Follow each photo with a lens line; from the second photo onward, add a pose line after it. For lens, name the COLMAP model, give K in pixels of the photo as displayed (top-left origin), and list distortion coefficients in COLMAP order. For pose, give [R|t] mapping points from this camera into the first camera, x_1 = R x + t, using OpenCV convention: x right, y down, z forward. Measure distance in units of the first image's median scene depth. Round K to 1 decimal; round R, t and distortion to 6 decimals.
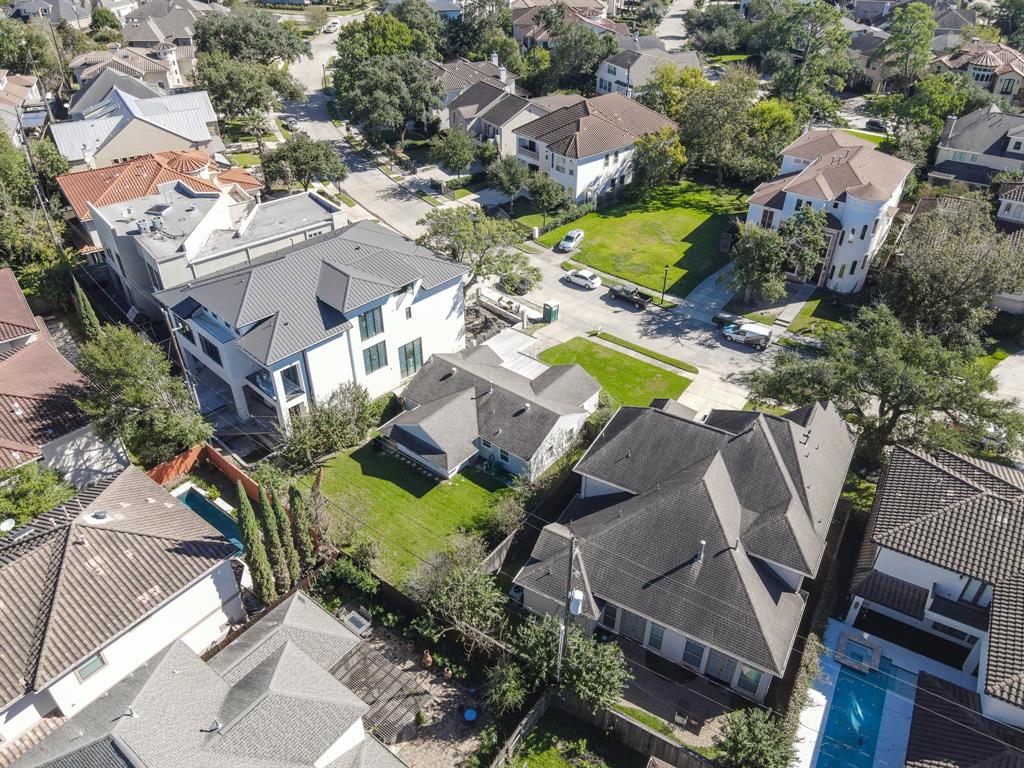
lens RADIAL K [[714.5, 0, 514.2], [0, 714.5, 382.9], [0, 0, 1]] dist [0.010717, 0.000690]
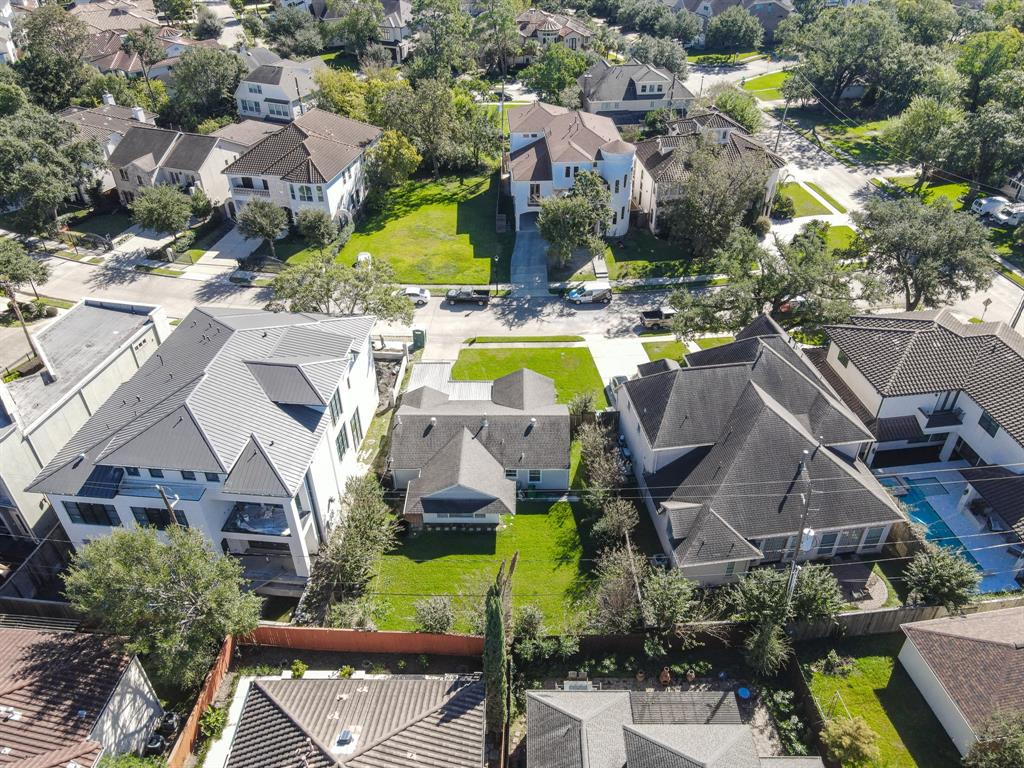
lens RADIAL K [[714.5, 0, 513.2], [0, 714.5, 385.8], [0, 0, 1]] dist [0.010717, 0.000690]
pose [[0.802420, -0.372082, 0.466559, -0.315421], [0.369796, 0.923649, 0.100612, -0.086198], [-0.468373, 0.091798, 0.878749, 0.097098]]
